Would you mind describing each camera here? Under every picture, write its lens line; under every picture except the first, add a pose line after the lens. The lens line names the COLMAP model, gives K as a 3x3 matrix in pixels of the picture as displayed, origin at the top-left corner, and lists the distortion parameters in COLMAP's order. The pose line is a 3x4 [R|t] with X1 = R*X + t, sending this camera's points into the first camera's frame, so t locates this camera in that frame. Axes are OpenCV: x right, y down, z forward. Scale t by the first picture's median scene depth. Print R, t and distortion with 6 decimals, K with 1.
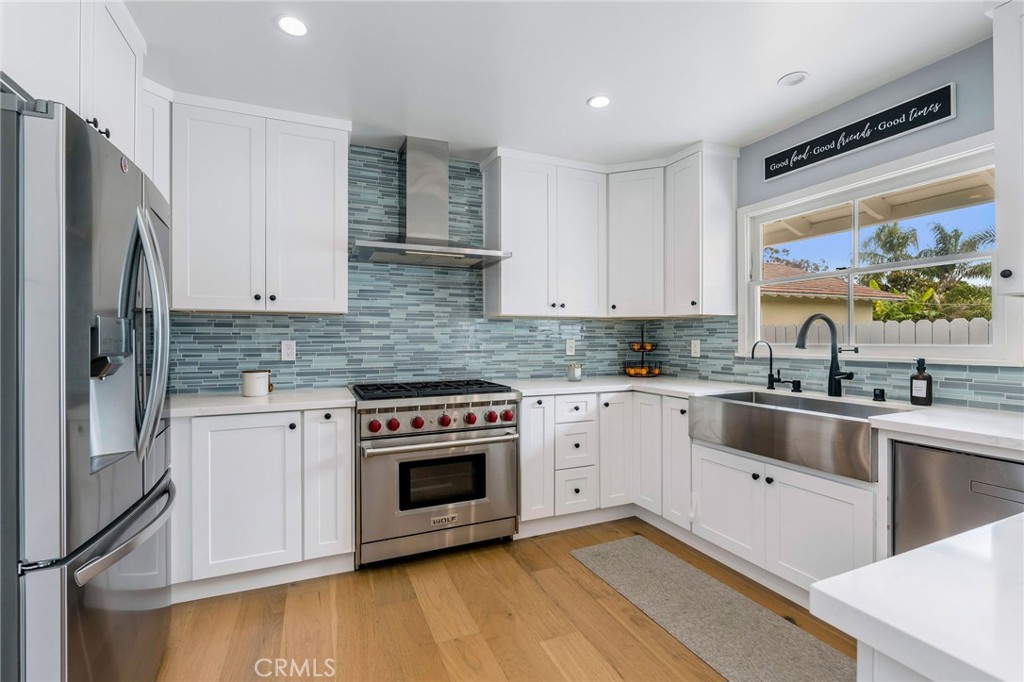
lens RADIAL K [[447.8, 0, 508.7], [0, 447.8, 339.3], [0, 0, 1]] dist [-0.008348, 0.001096]
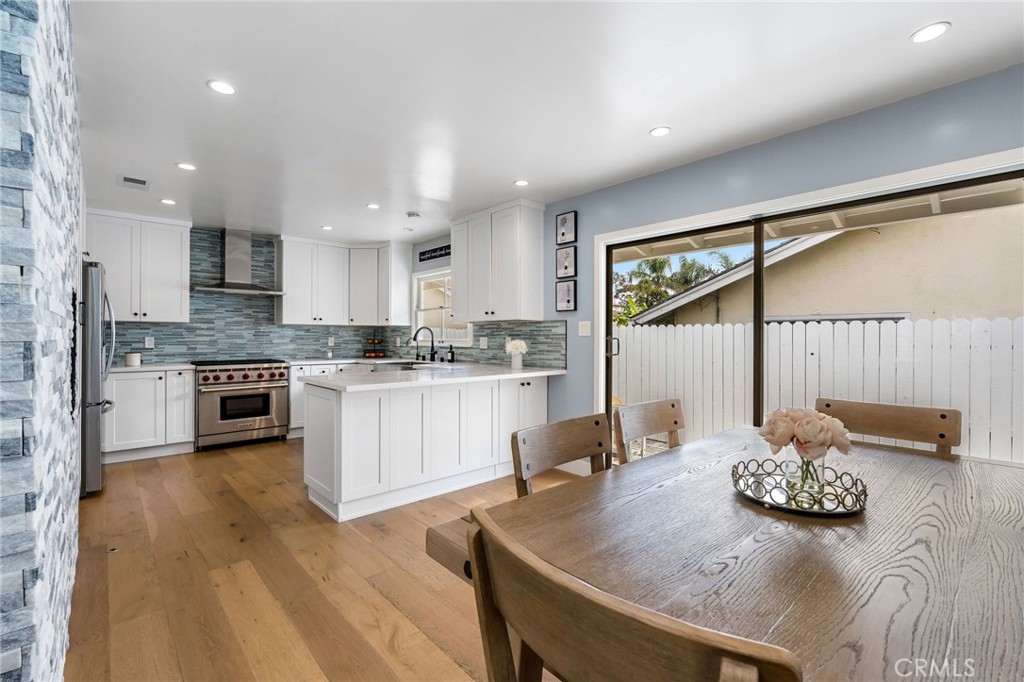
lens RADIAL K [[447.8, 0, 511.4], [0, 447.8, 337.1], [0, 0, 1]] dist [-0.008348, 0.001096]
pose [[0.943621, 0.004806, 0.330992, 0.297533], [-0.003853, 0.999986, -0.003537, 0.005199], [-0.331004, 0.002062, 0.943627, -1.212491]]
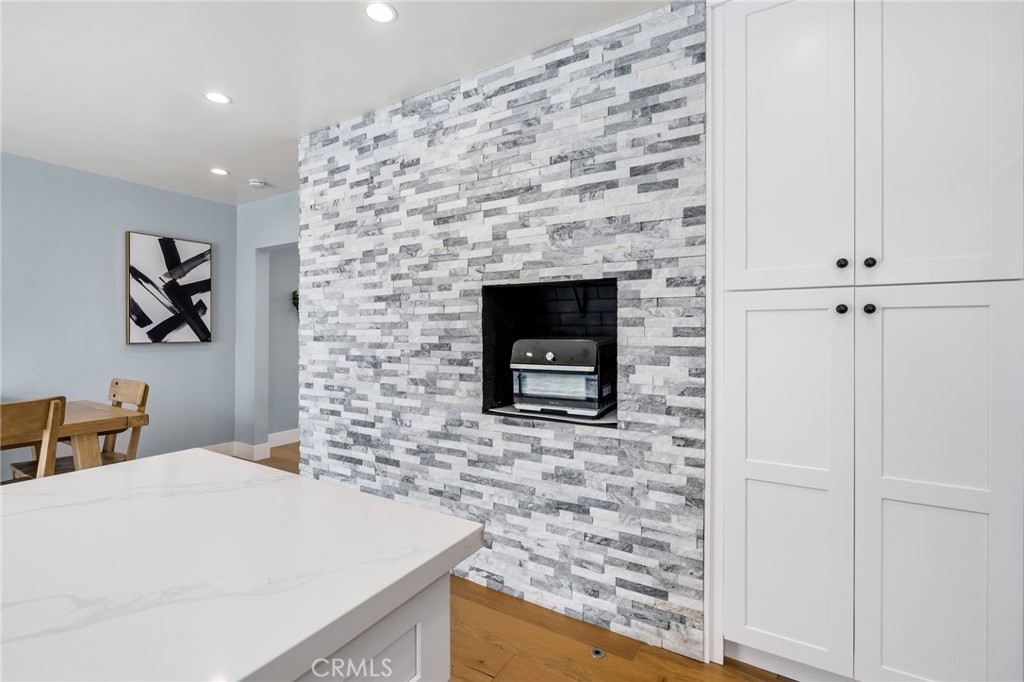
lens RADIAL K [[447.8, 0, 514.8], [0, 447.8, 333.1], [0, 0, 1]] dist [-0.008348, 0.001096]
pose [[-0.812936, 0.000739, -0.582352, 0.278314], [-0.000573, 0.999998, 0.002069, 0.000568], [0.582352, 0.002016, -0.812934, 0.421195]]
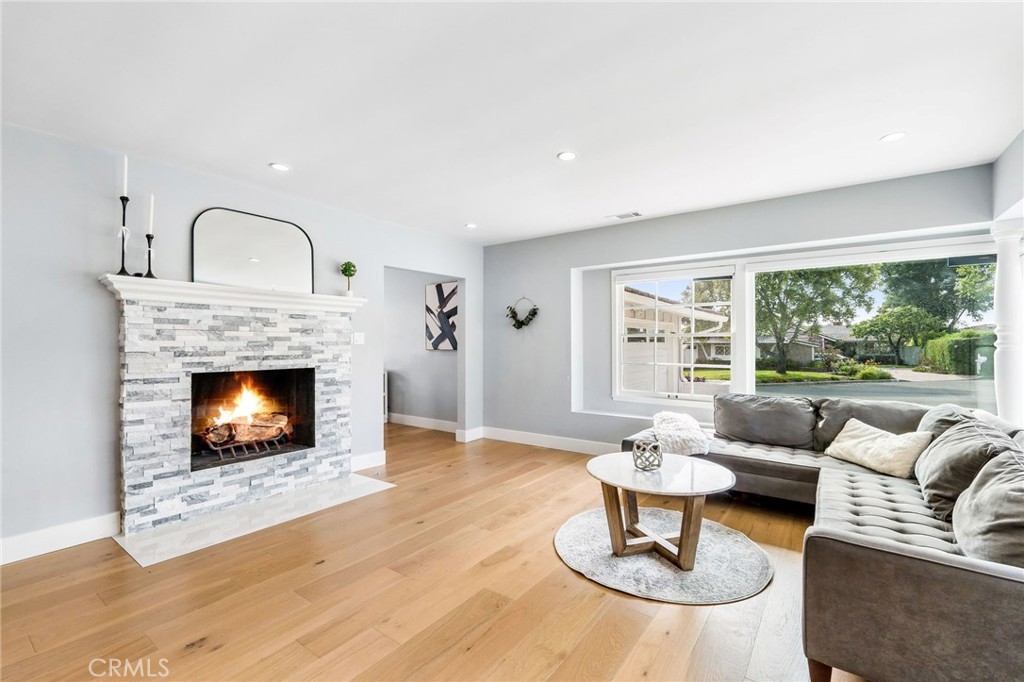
lens RADIAL K [[447.8, 0, 513.6], [0, 447.8, 342.0], [0, 0, 1]] dist [-0.008348, 0.001096]
pose [[-0.511036, 0.006596, 0.859534, -1.876698], [0.005971, 0.999974, -0.004124, 0.006197], [-0.859539, 0.003024, -0.511062, -0.592836]]
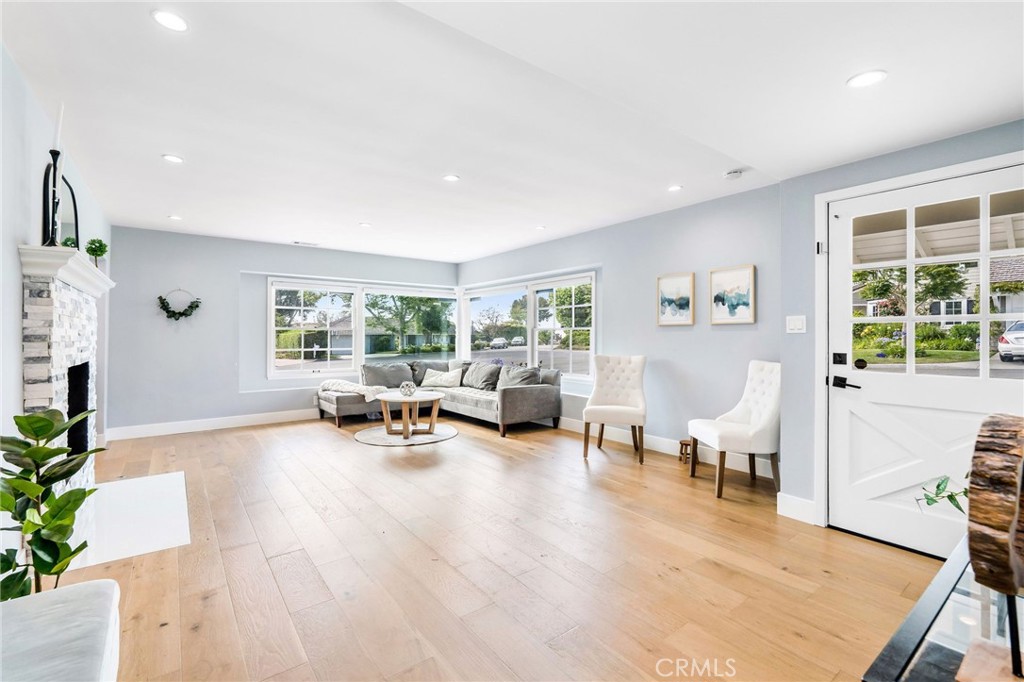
lens RADIAL K [[447.8, 0, 510.9], [0, 447.8, 333.9], [0, 0, 1]] dist [-0.008348, 0.001096]
pose [[-0.969056, 0.003692, -0.246813, -1.118829], [0.003768, 0.999993, 0.000164, 0.008041], [0.246812, -0.000771, -0.969063, 0.723833]]
